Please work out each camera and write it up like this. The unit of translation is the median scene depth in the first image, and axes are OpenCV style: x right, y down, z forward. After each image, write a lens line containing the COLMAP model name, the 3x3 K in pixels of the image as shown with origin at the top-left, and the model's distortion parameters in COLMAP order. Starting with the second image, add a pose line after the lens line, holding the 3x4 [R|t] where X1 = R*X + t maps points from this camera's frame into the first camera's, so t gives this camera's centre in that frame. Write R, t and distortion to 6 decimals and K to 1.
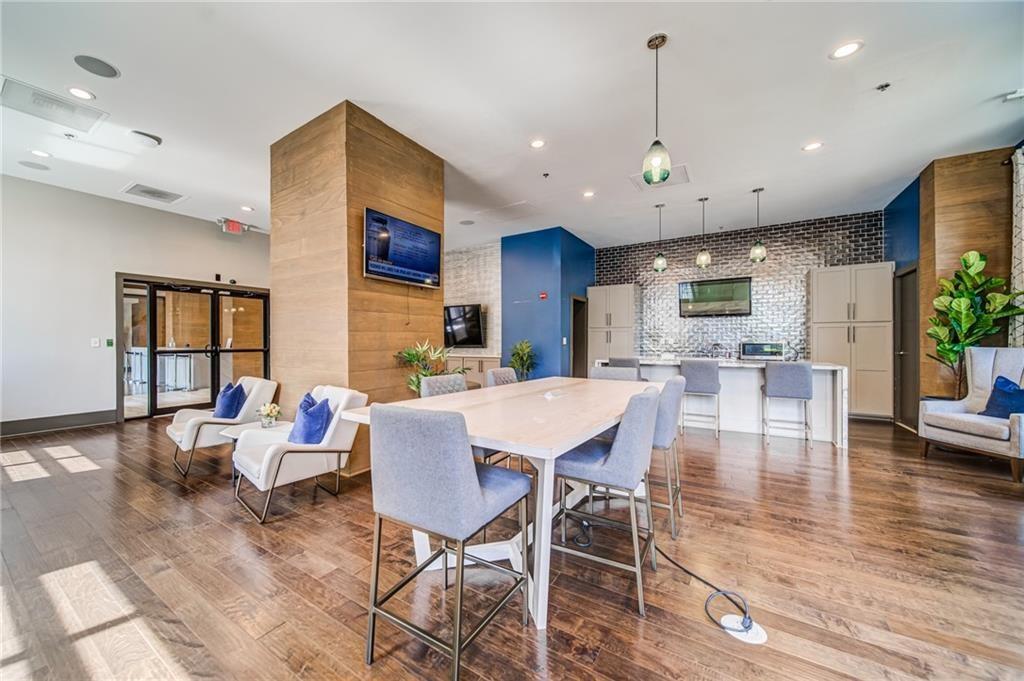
lens RADIAL K [[376.9, 0, 503.9], [0, 376.9, 339.9], [0, 0, 1]] dist [0.000029, -0.000014]
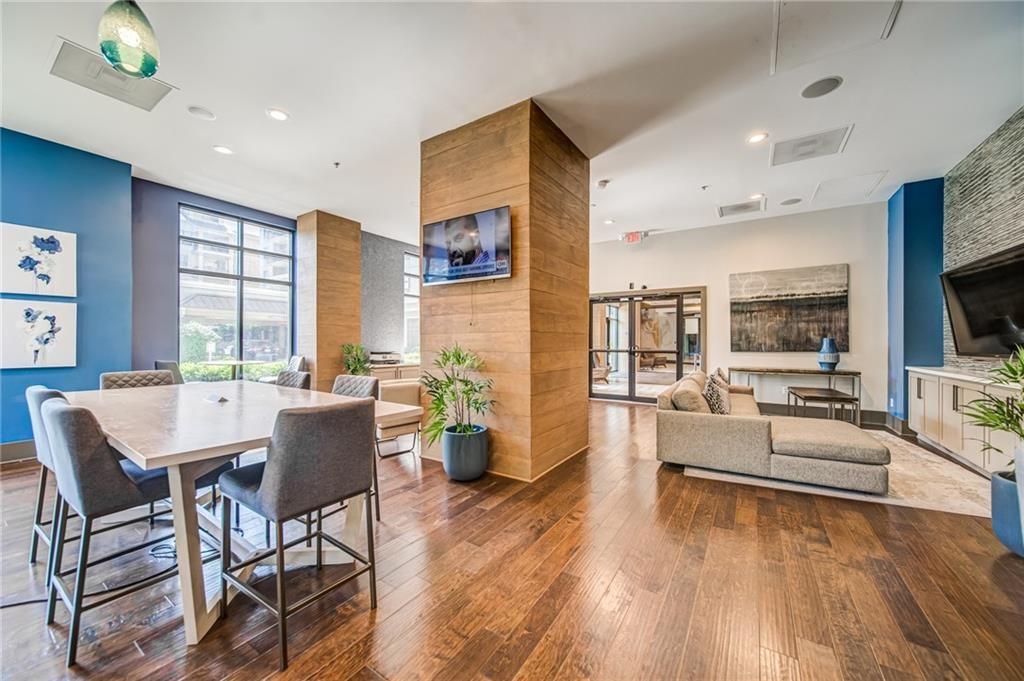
lens RADIAL K [[376.9, 0, 504.7], [0, 376.9, 341.3], [0, 0, 1]] dist [0.000029, -0.000014]
pose [[-0.019496, 0.001863, -0.999808, 0.657454], [0.000641, 0.999998, 0.001851, -0.002783], [0.999810, -0.000605, -0.019497, 1.092271]]
